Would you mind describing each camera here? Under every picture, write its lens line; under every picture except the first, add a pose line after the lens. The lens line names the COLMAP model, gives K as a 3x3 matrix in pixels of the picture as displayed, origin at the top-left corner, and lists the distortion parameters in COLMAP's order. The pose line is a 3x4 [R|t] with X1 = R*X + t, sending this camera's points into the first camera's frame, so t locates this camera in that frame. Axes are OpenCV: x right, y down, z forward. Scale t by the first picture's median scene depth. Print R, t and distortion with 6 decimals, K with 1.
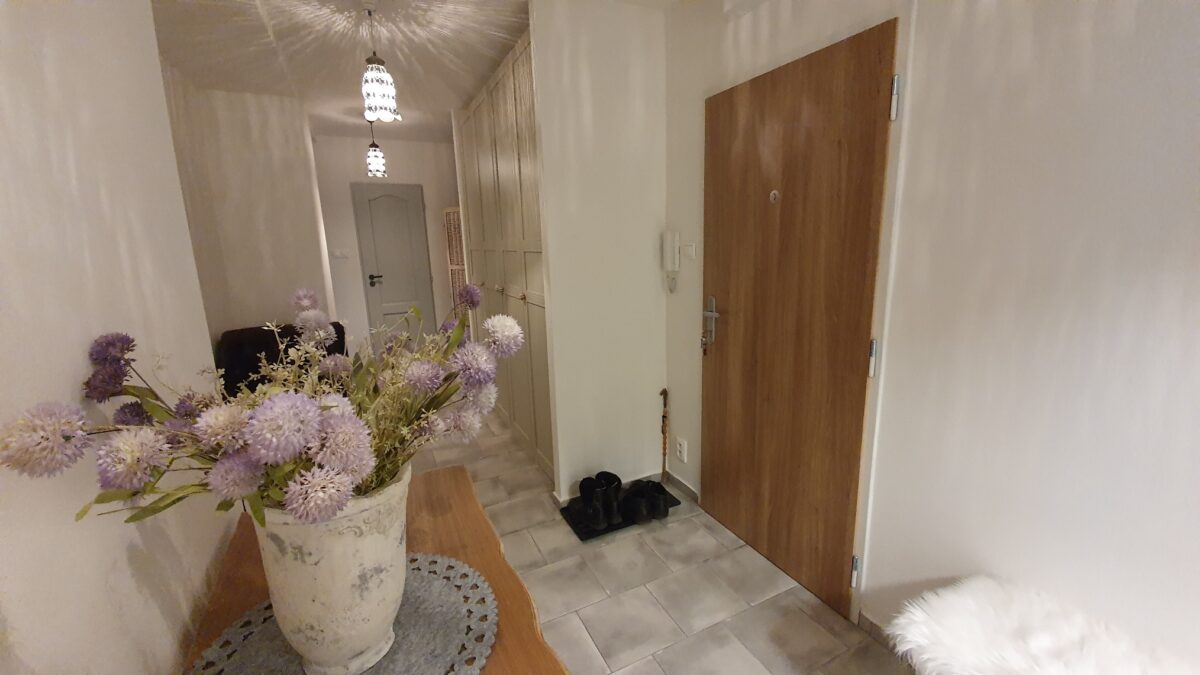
lens RADIAL K [[473.5, 0, 608.3], [0, 473.5, 337.3], [0, 0, 1]] dist [0.010541, -0.014872]
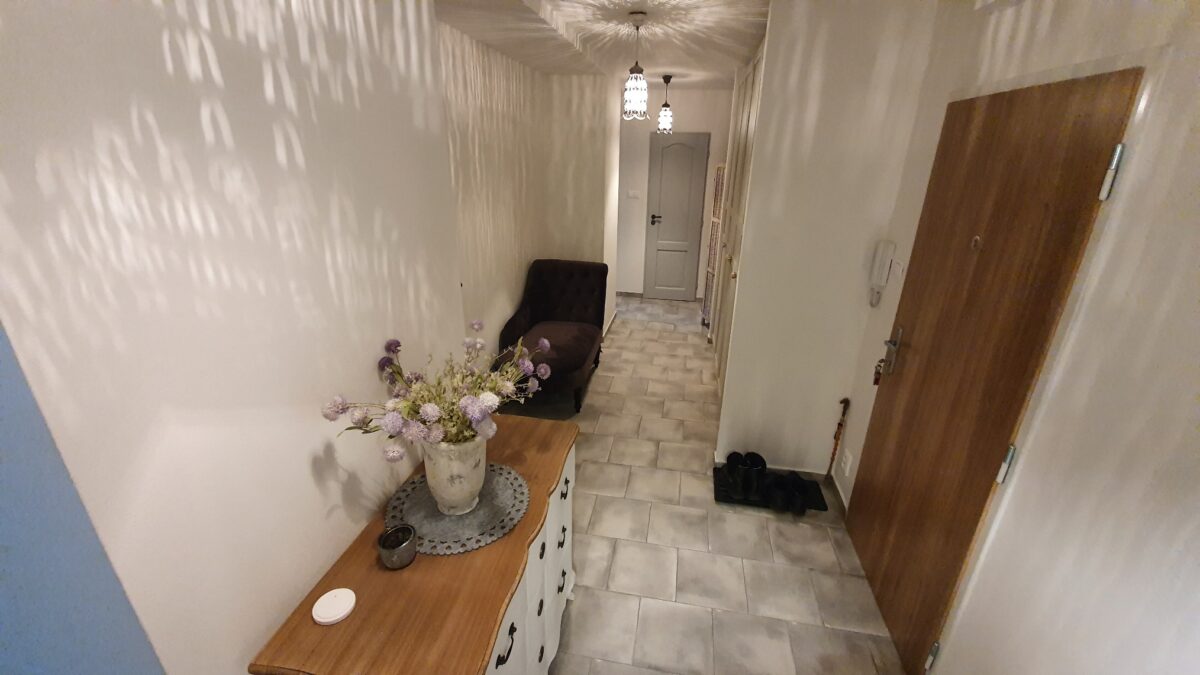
lens RADIAL K [[473.5, 0, 608.3], [0, 473.5, 337.3], [0, 0, 1]] dist [0.010541, -0.014872]
pose [[0.800677, 0.255027, -0.542105, 0.260485], [-0.160156, 0.963054, 0.216512, -0.169292], [0.577293, -0.086535, 0.811939, -0.071175]]
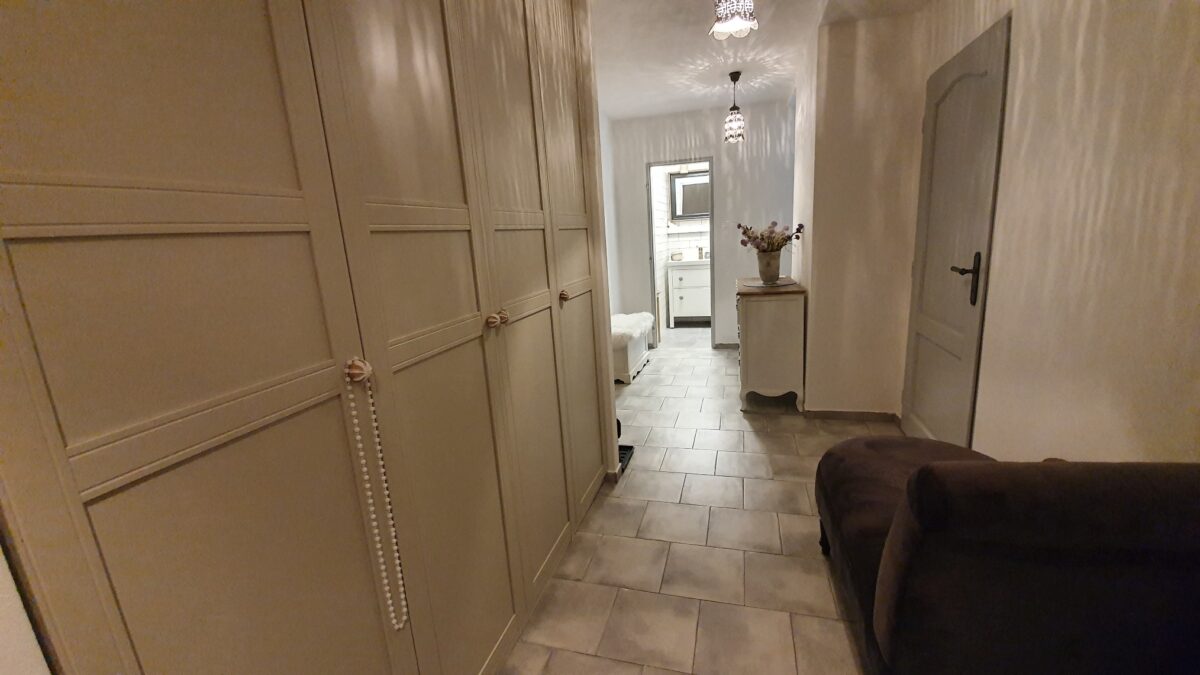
lens RADIAL K [[473.5, 0, 608.3], [0, 473.5, 337.3], [0, 0, 1]] dist [0.010541, -0.014872]
pose [[-0.740867, -0.072290, 0.667750, -0.839078], [0.210151, 0.919324, 0.332687, -0.296331], [-0.637928, 0.386805, -0.665905, 1.755071]]
